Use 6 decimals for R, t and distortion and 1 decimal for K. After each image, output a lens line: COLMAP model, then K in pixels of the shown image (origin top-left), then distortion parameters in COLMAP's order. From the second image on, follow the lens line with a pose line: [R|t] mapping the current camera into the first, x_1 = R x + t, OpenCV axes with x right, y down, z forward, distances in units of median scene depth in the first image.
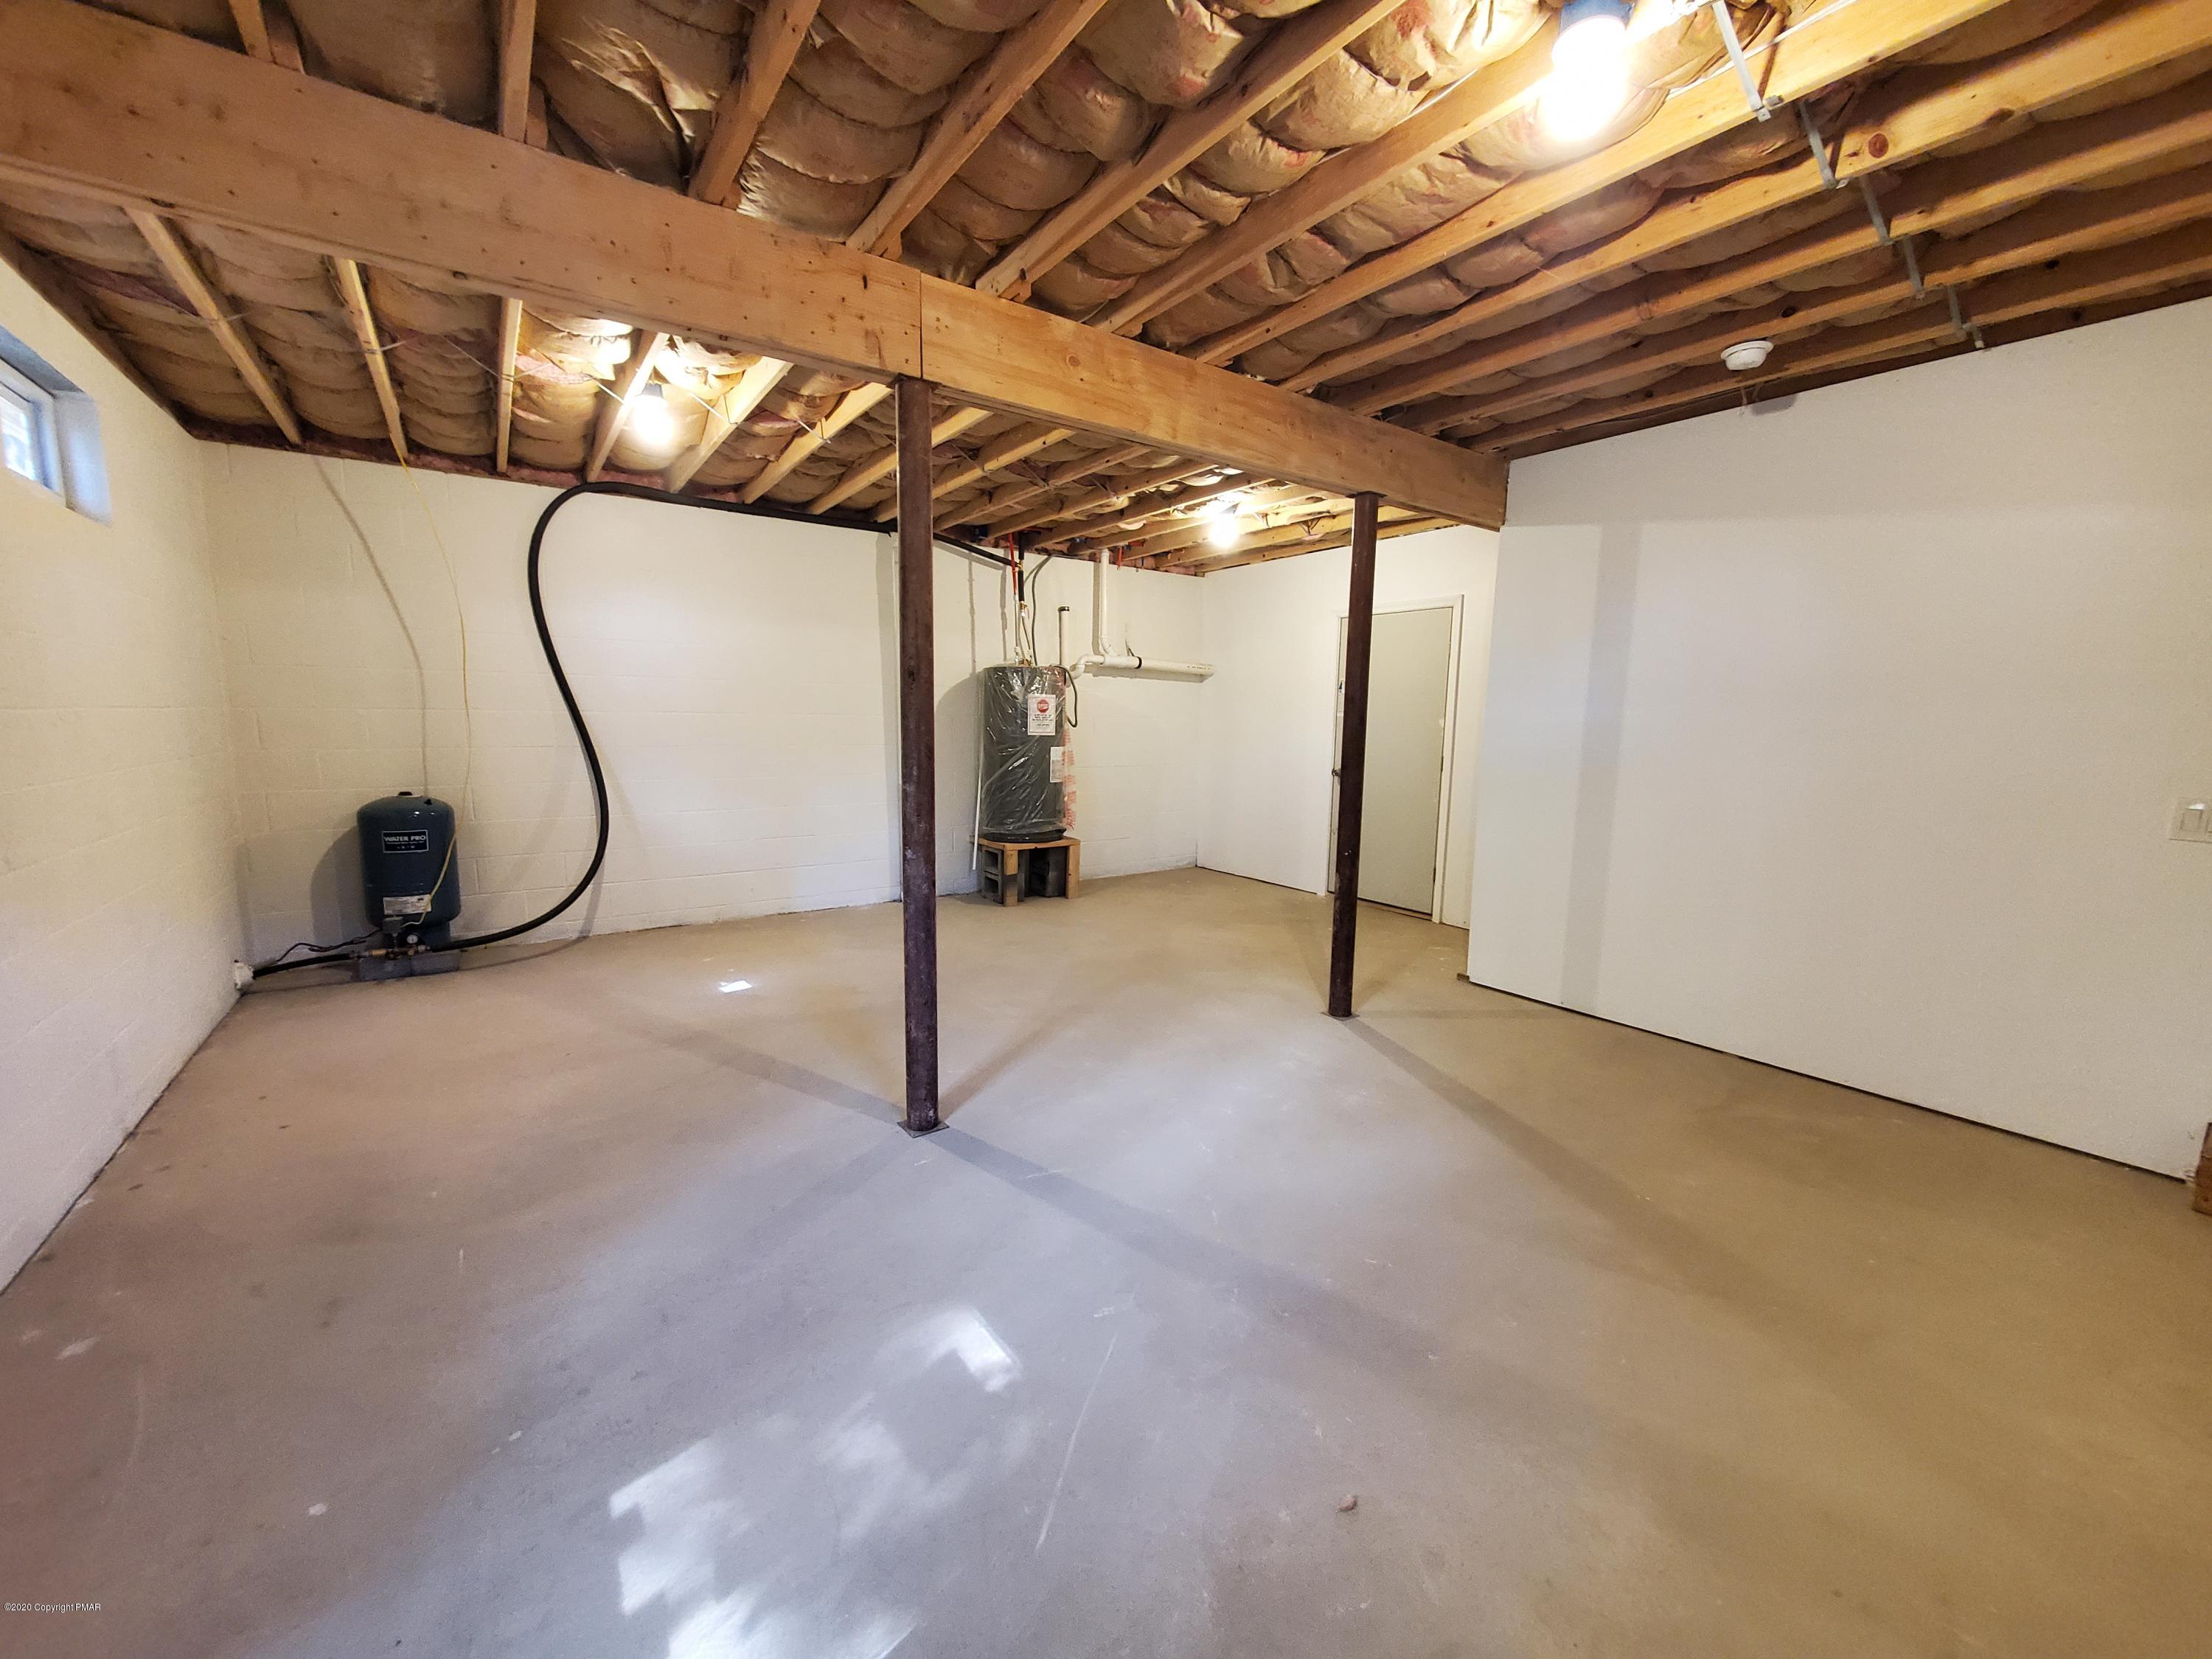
lens RADIAL K [[877.5, 0, 1108.4], [0, 877.5, 844.7], [0, 0, 1]] dist [-0.002766, -0.000447]
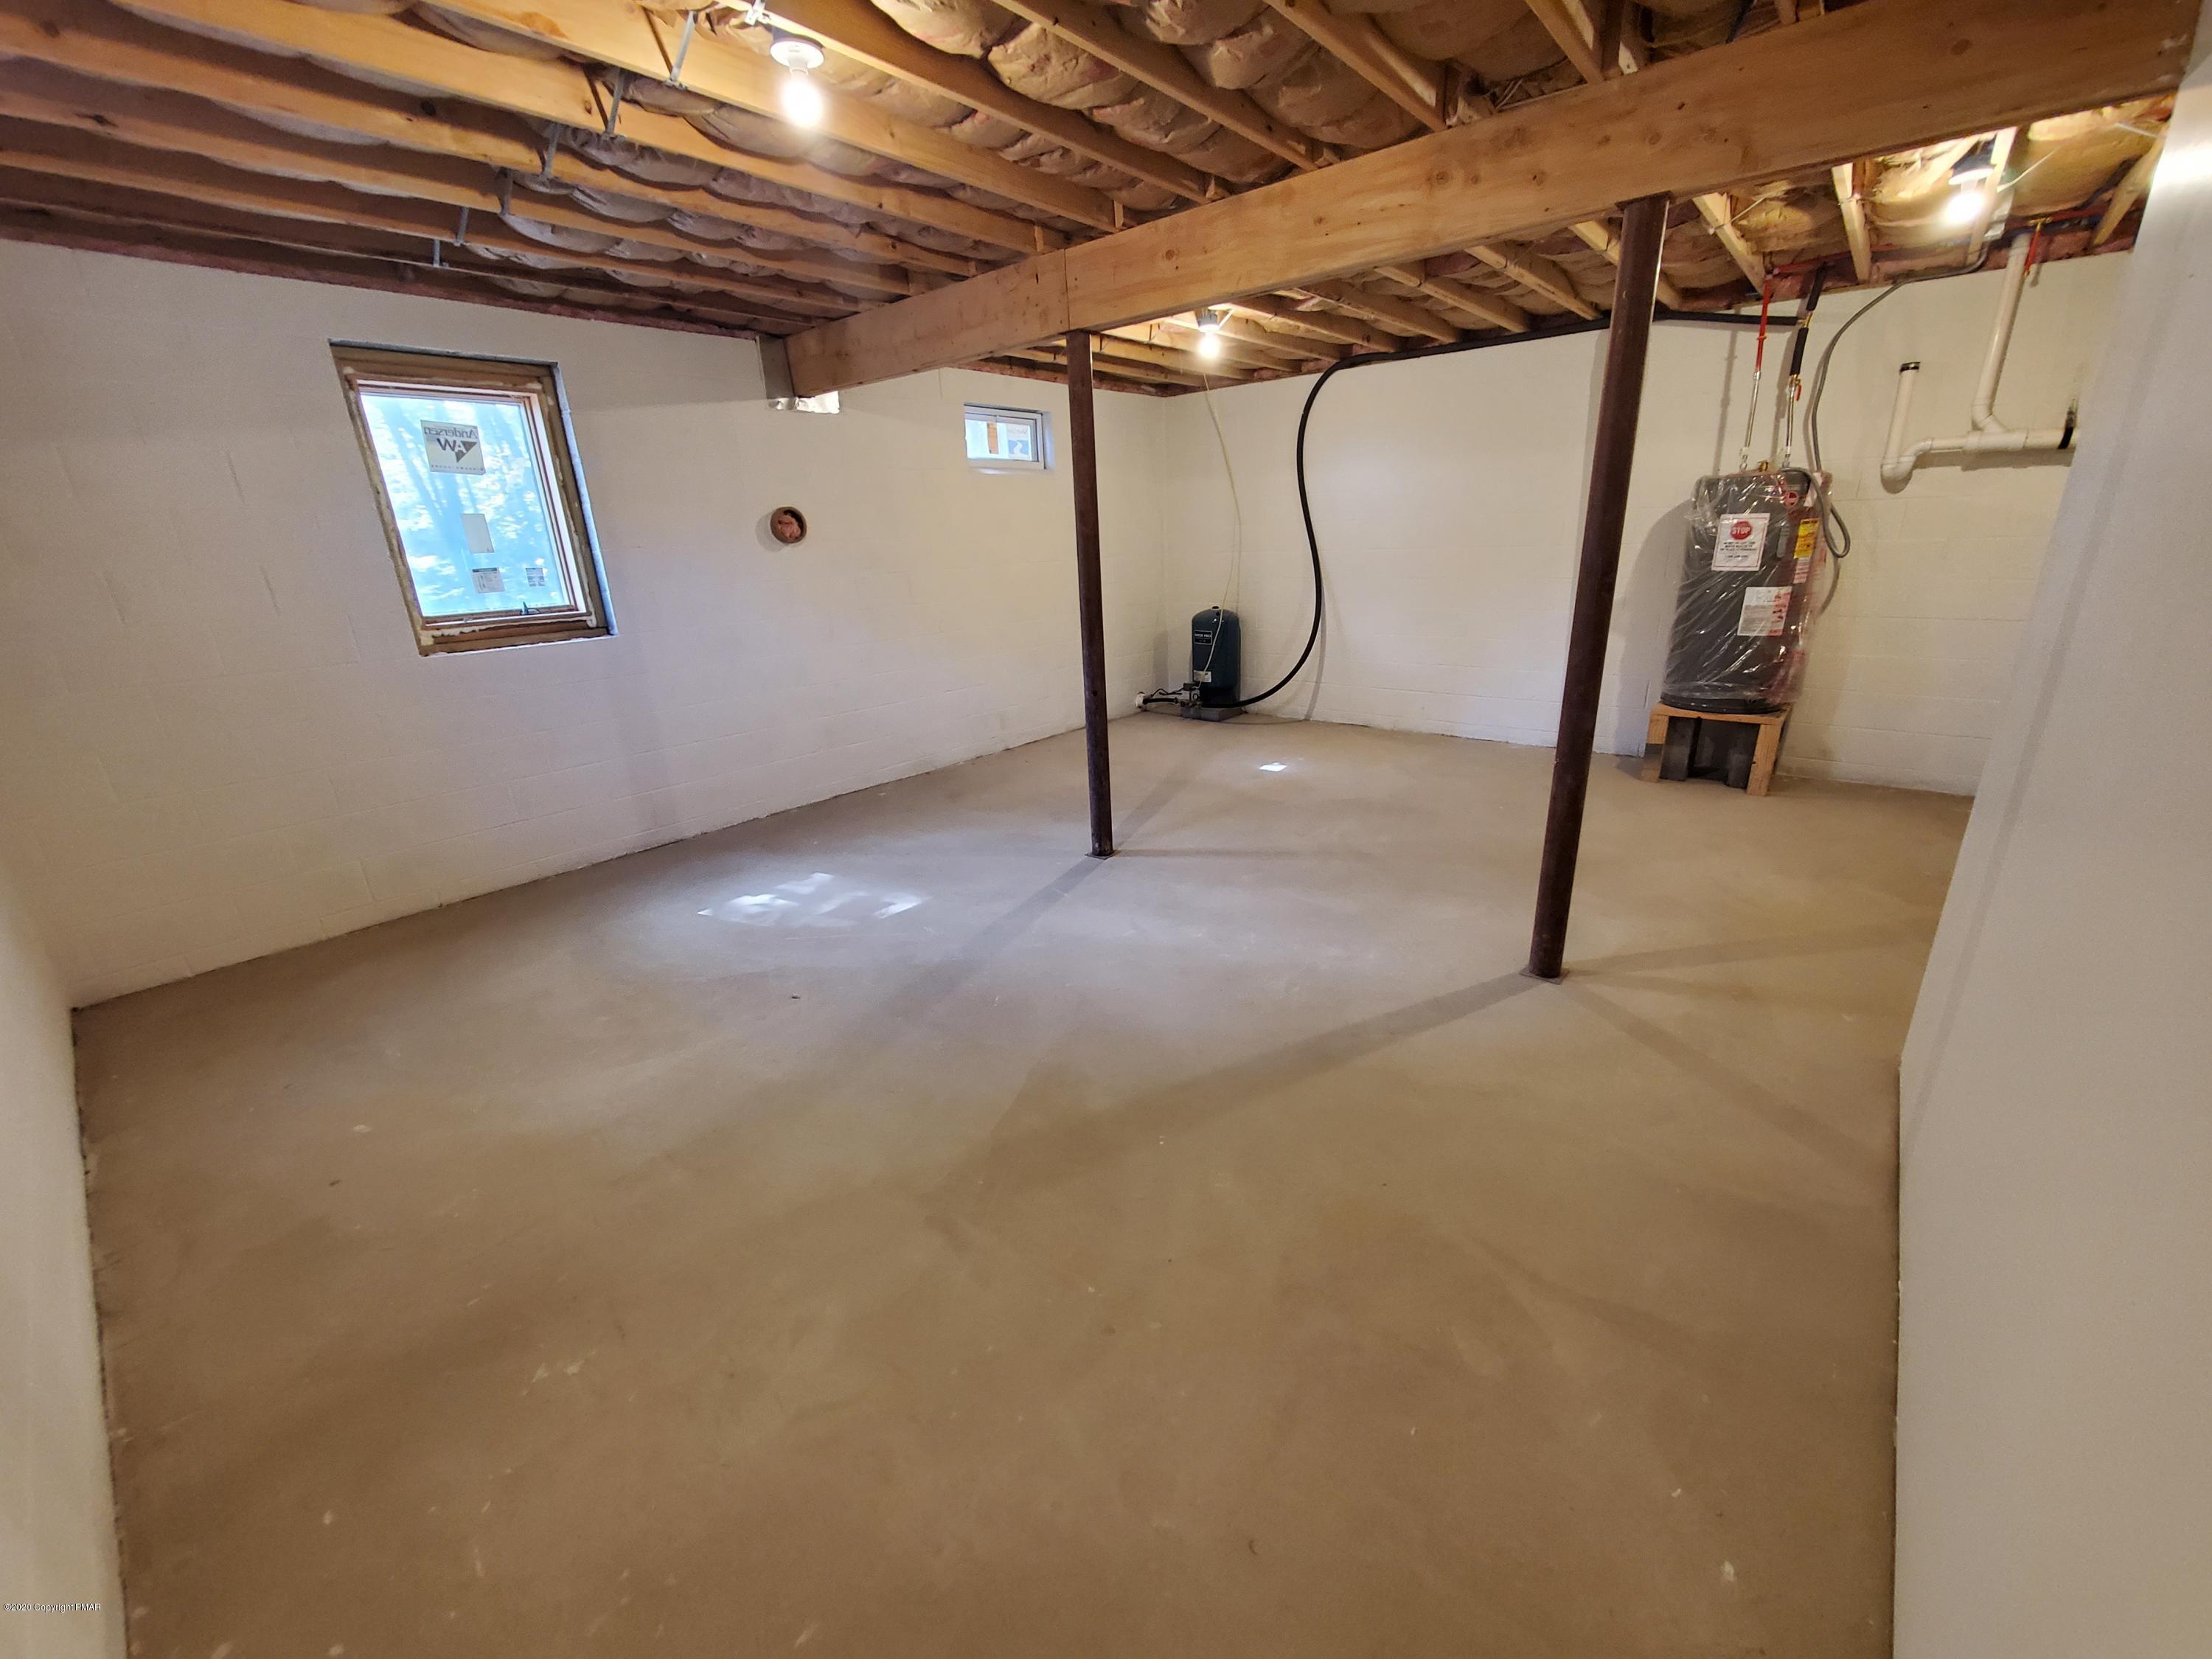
lens RADIAL K [[877.5, 0, 1145.5], [0, 877.5, 863.2], [0, 0, 1]] dist [-0.002766, -0.000447]
pose [[0.256998, 0.320774, -0.911623, 0.883236], [-0.097778, 0.947097, 0.305691, -0.103153], [0.961453, 0.010575, 0.274767, 0.470022]]
